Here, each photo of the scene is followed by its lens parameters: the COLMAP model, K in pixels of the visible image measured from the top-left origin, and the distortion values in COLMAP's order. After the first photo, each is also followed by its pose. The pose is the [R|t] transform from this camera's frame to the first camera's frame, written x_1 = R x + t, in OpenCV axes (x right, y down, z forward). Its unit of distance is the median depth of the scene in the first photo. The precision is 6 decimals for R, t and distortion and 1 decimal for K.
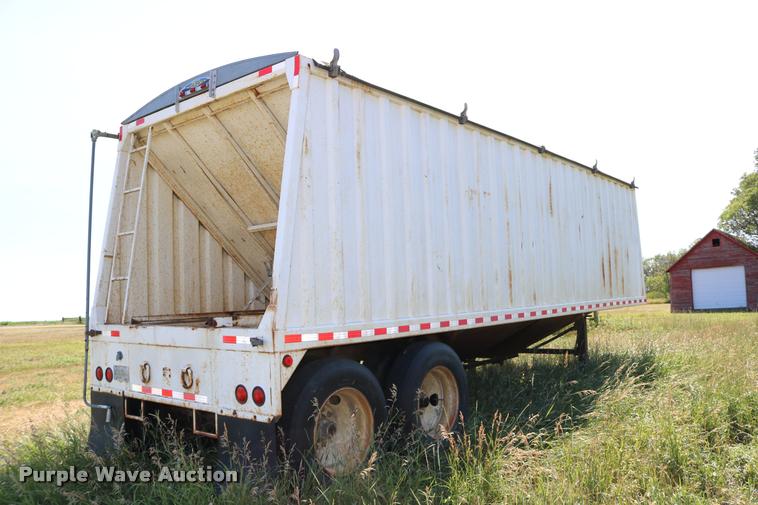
lens RADIAL K [[620.0, 0, 379.0], [0, 620.0, 252.5], [0, 0, 1]] dist [-0.148746, 0.138058]
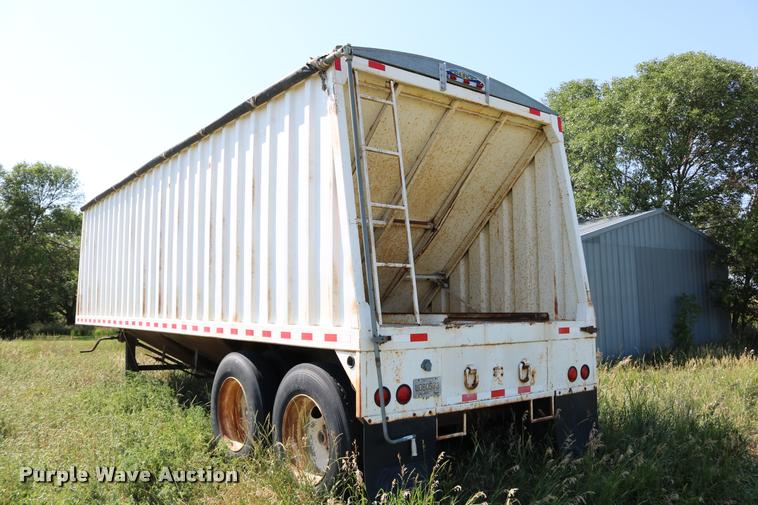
lens RADIAL K [[620.0, 0, 379.0], [0, 620.0, 252.5], [0, 0, 1]] dist [-0.148746, 0.138058]
pose [[0.236231, 0.117857, 0.964523, -1.355942], [-0.065164, 0.992304, -0.105292, 0.126064], [-0.969509, -0.037979, 0.242093, 0.961789]]
